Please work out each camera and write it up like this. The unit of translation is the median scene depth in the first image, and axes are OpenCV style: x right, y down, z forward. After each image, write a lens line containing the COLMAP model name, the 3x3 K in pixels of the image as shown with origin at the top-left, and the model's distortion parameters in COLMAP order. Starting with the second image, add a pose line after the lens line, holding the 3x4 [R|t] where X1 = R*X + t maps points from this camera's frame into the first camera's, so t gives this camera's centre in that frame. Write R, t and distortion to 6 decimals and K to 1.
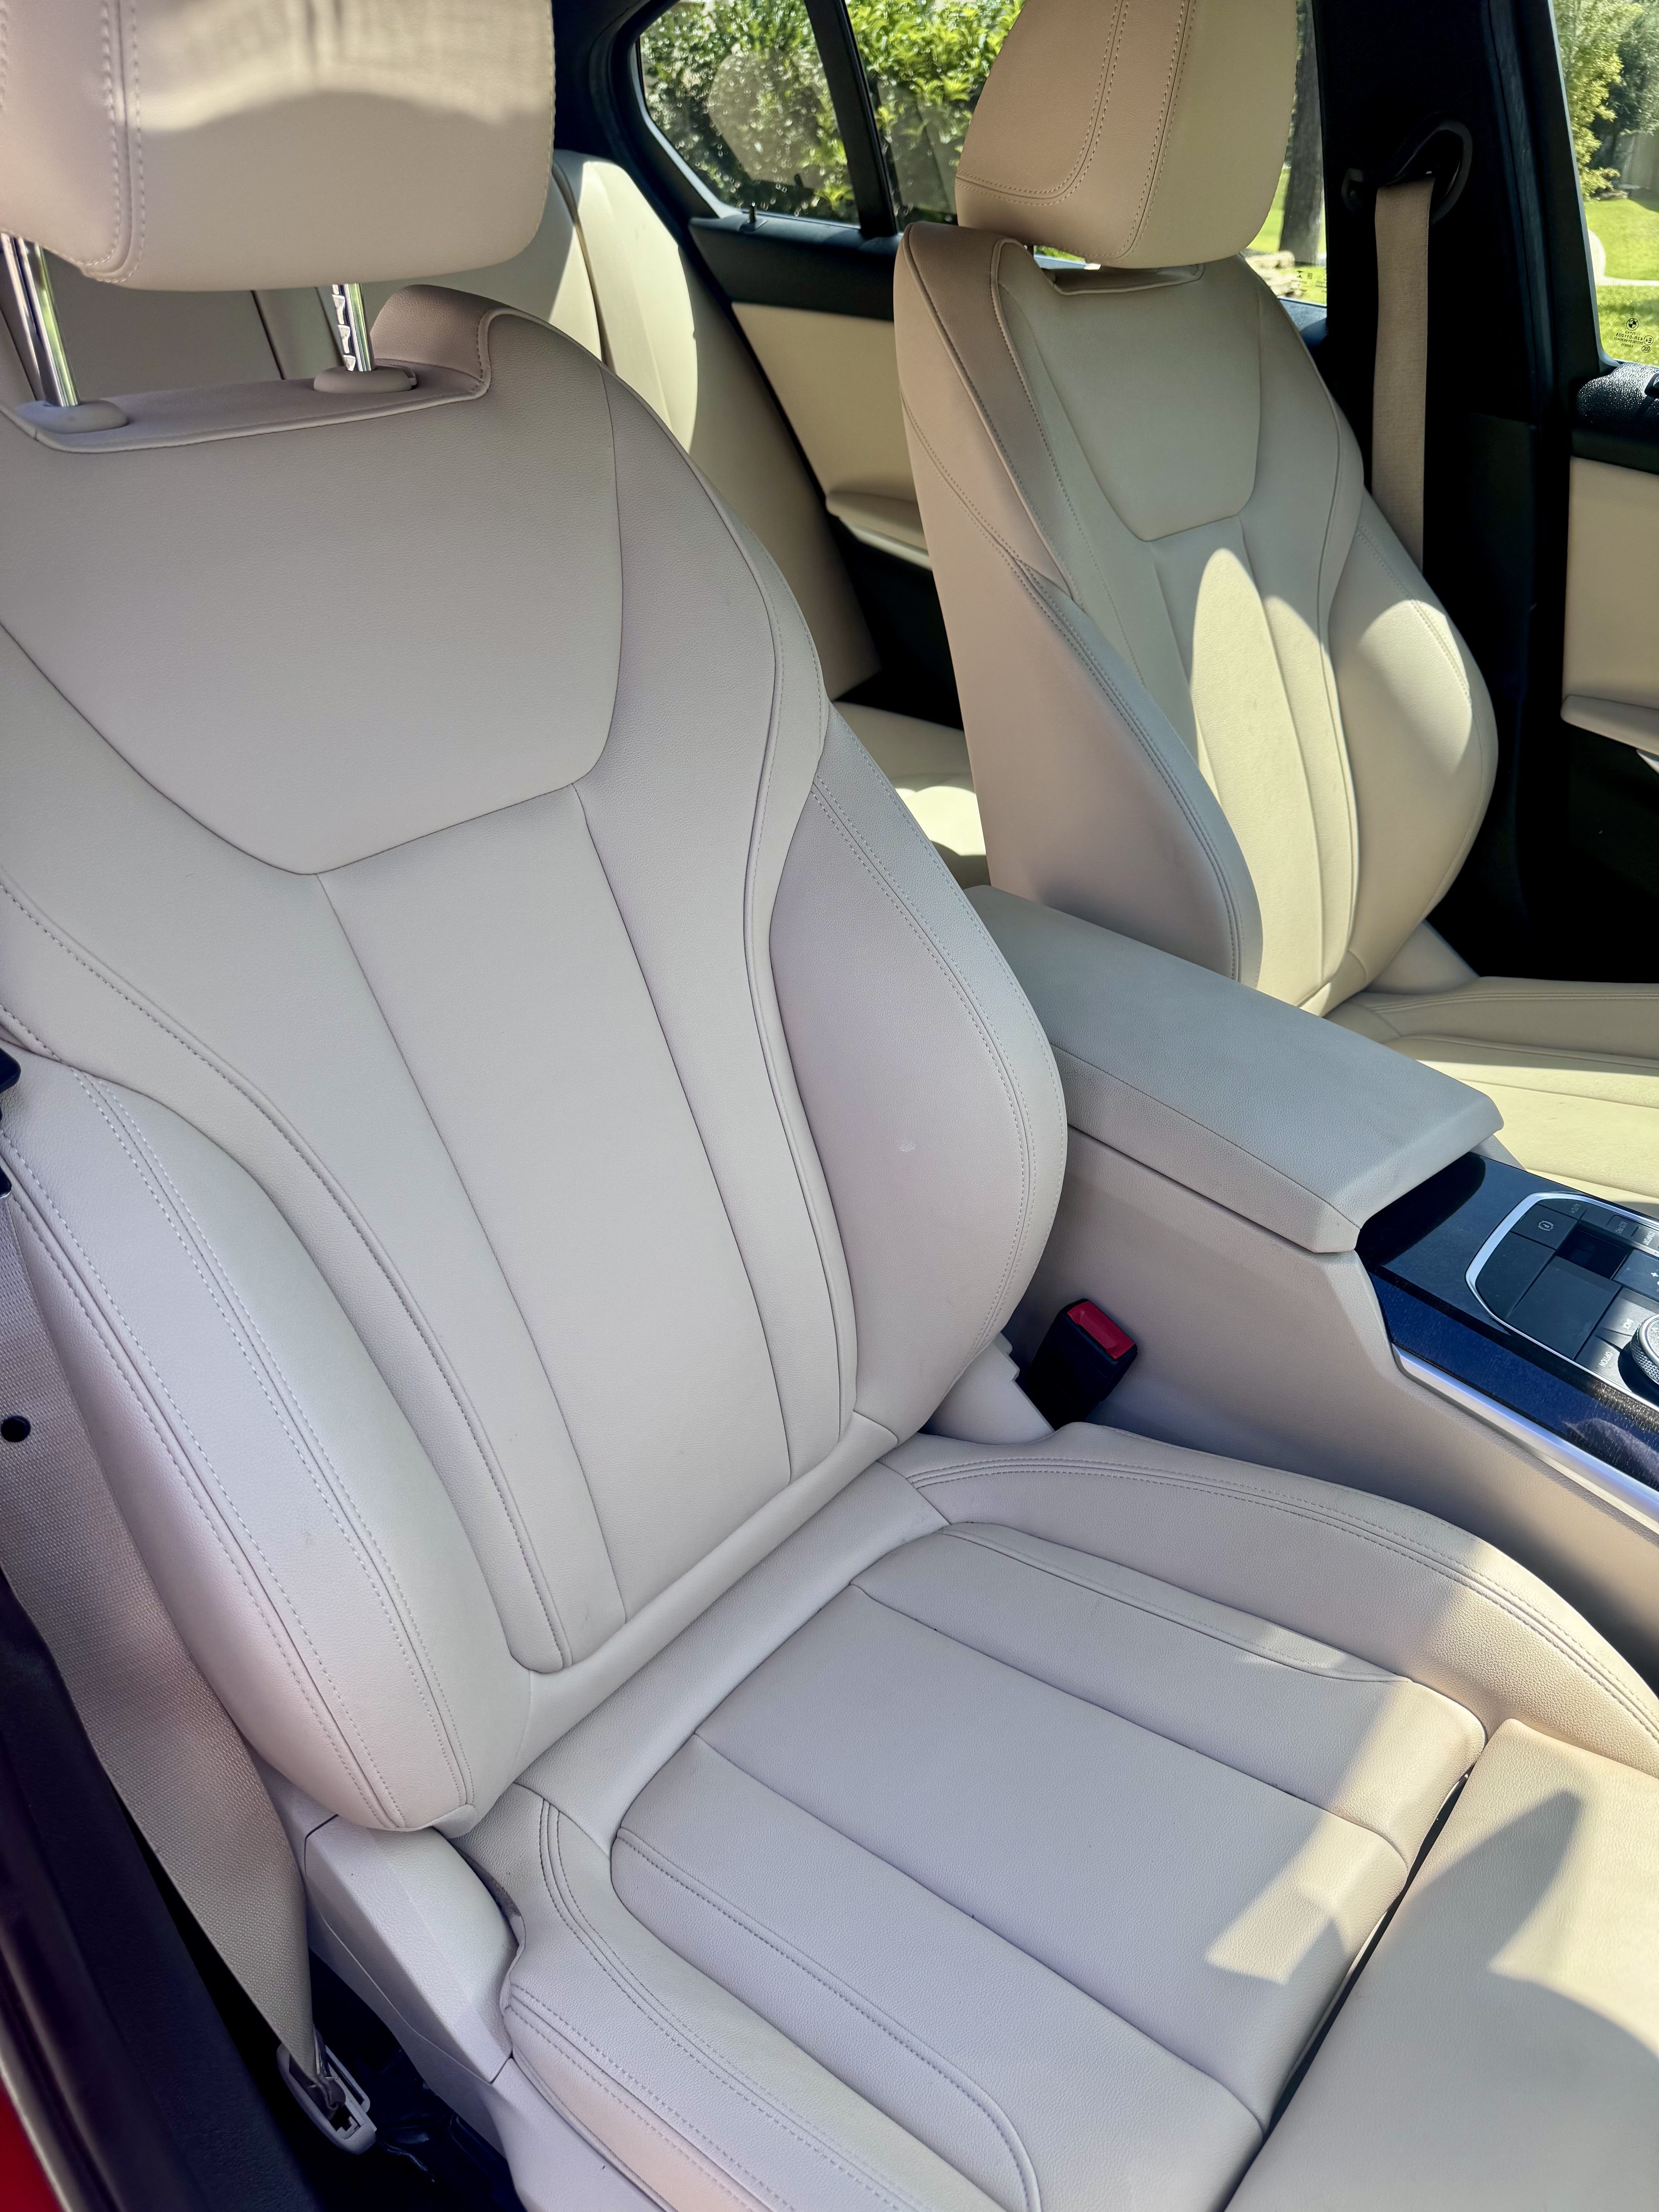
lens RADIAL K [[1550.3, 0, 824.9], [0, 1550.3, 1107.7], [0, 0, 1]] dist [-0.004690, -0.010677]
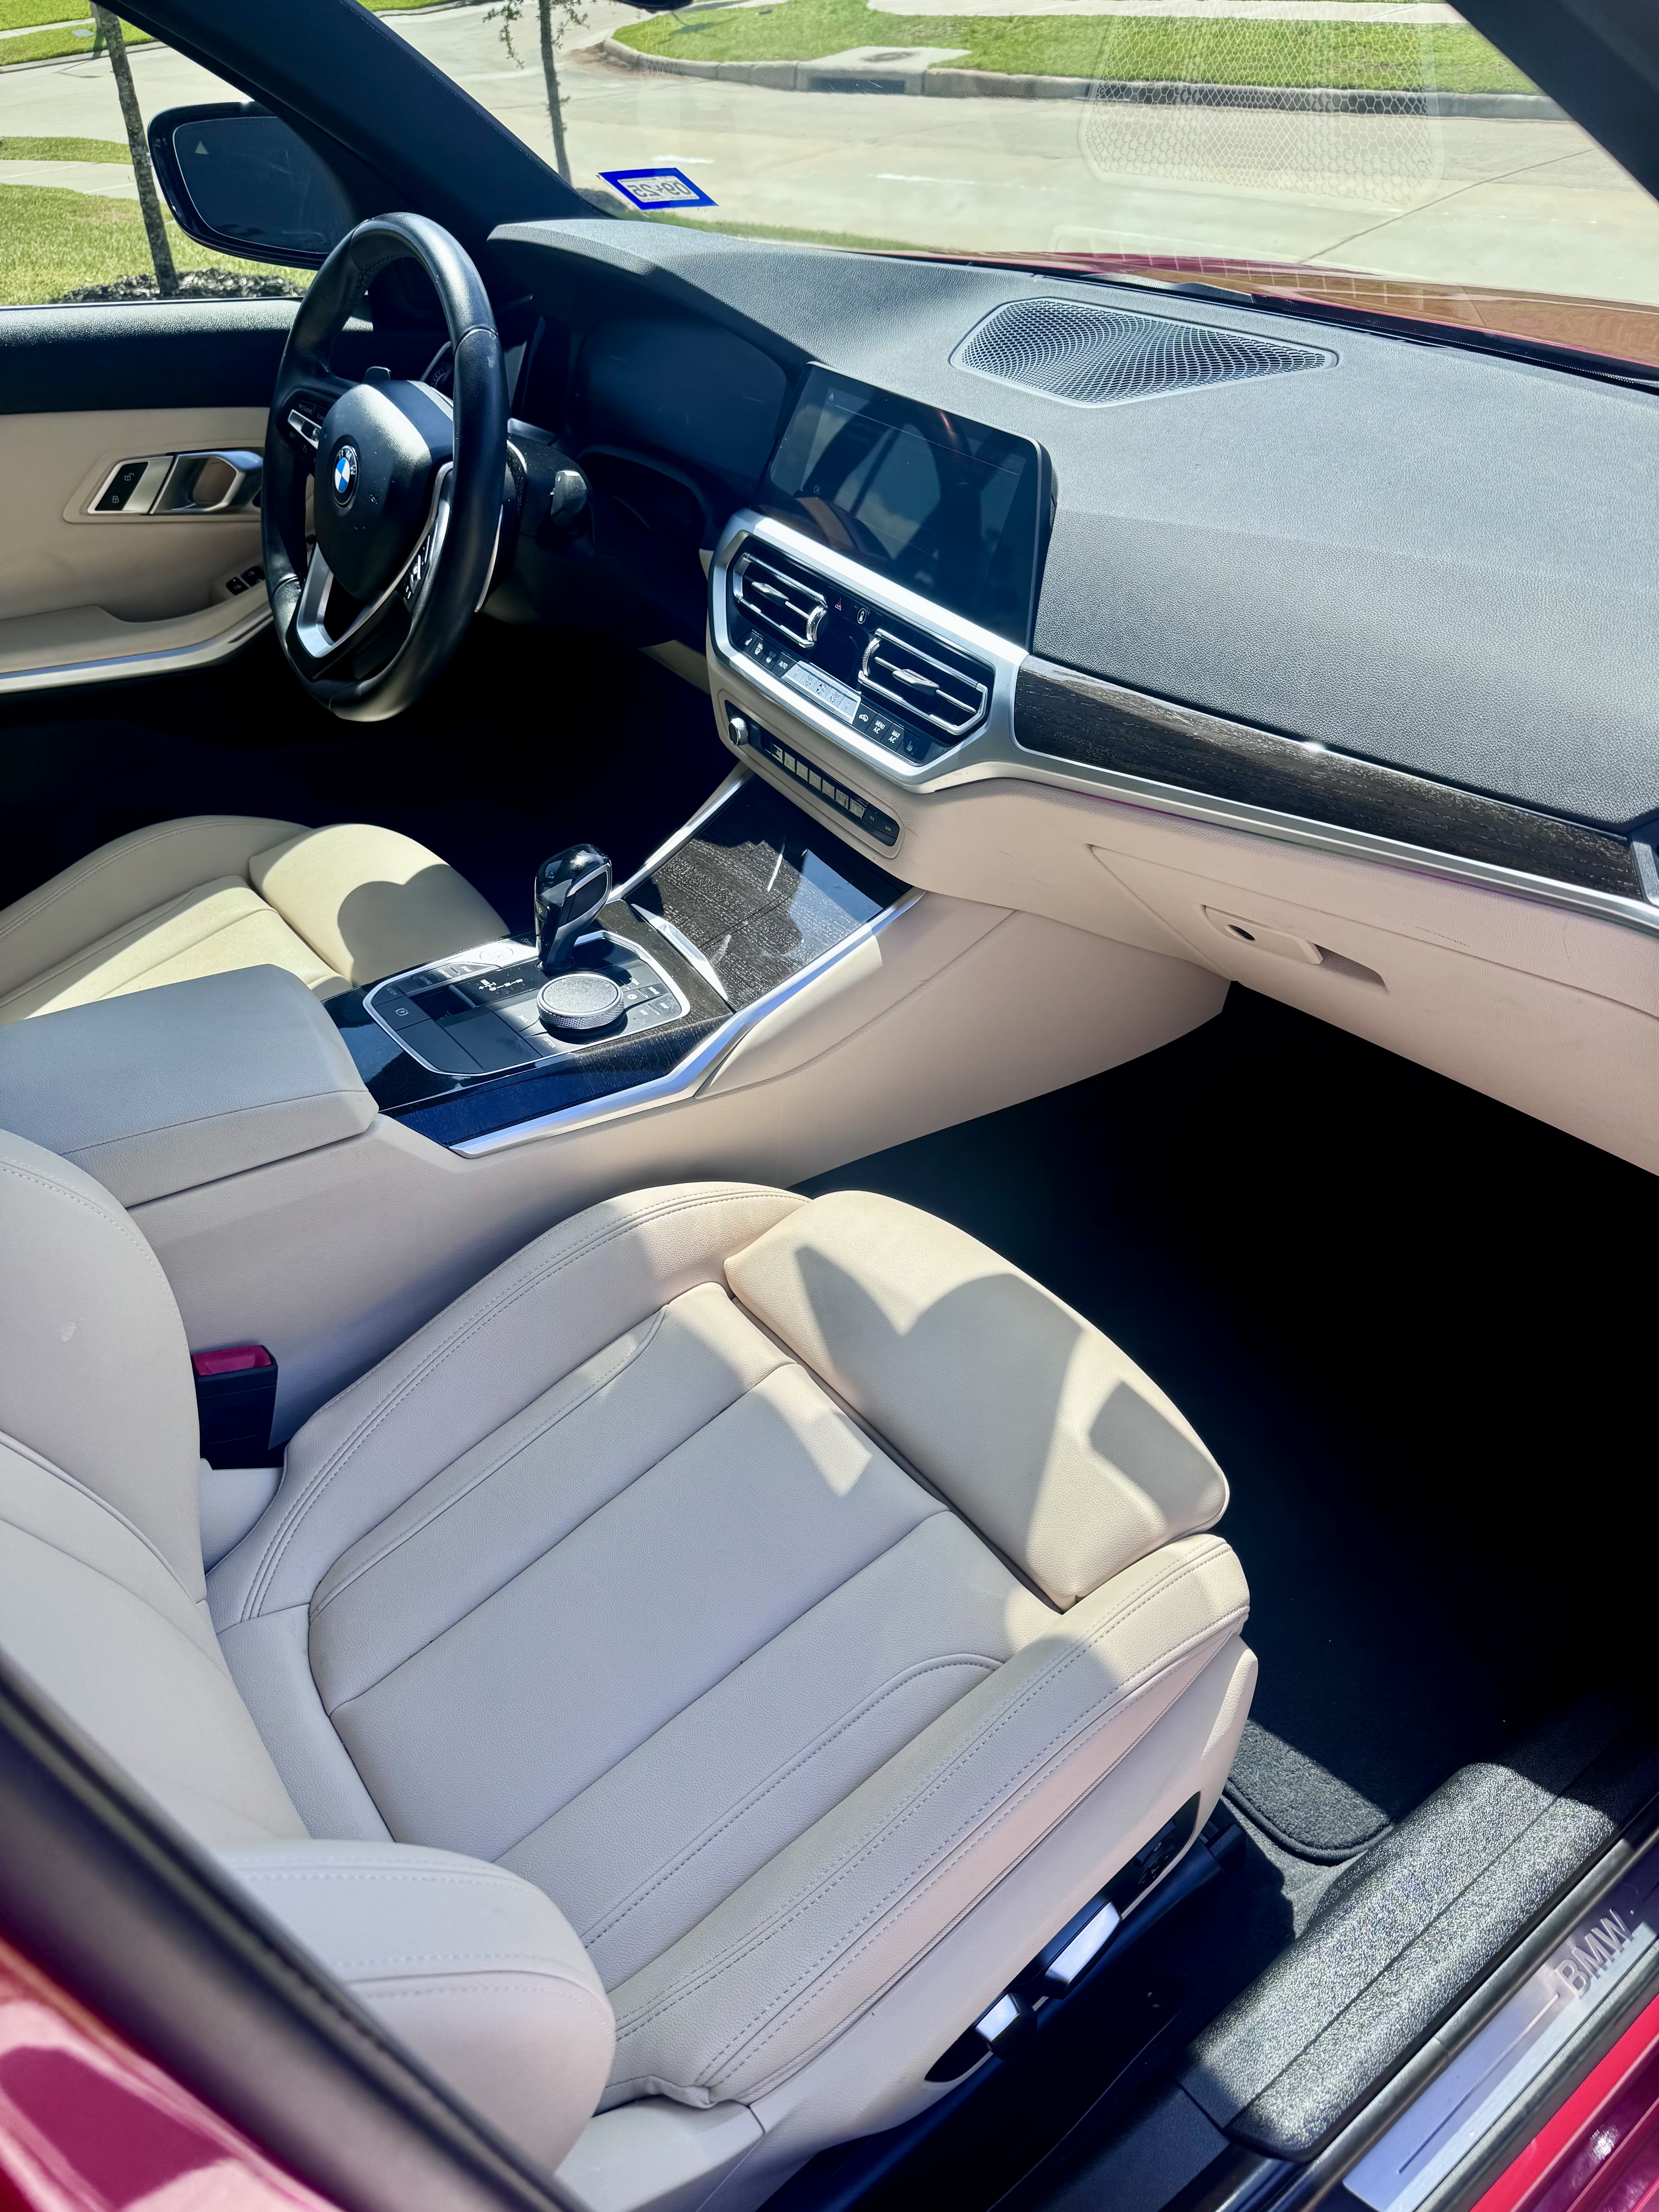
lens RADIAL K [[1550.3, 0, 823.9], [0, 1550.3, 1104.6], [0, 0, 1]] dist [-0.004690, -0.010677]
pose [[0.220417, -0.597255, 0.771170, -0.479054], [0.558356, 0.725523, 0.402312, -0.193088], [-0.799784, 0.341911, 0.493399, 0.203106]]
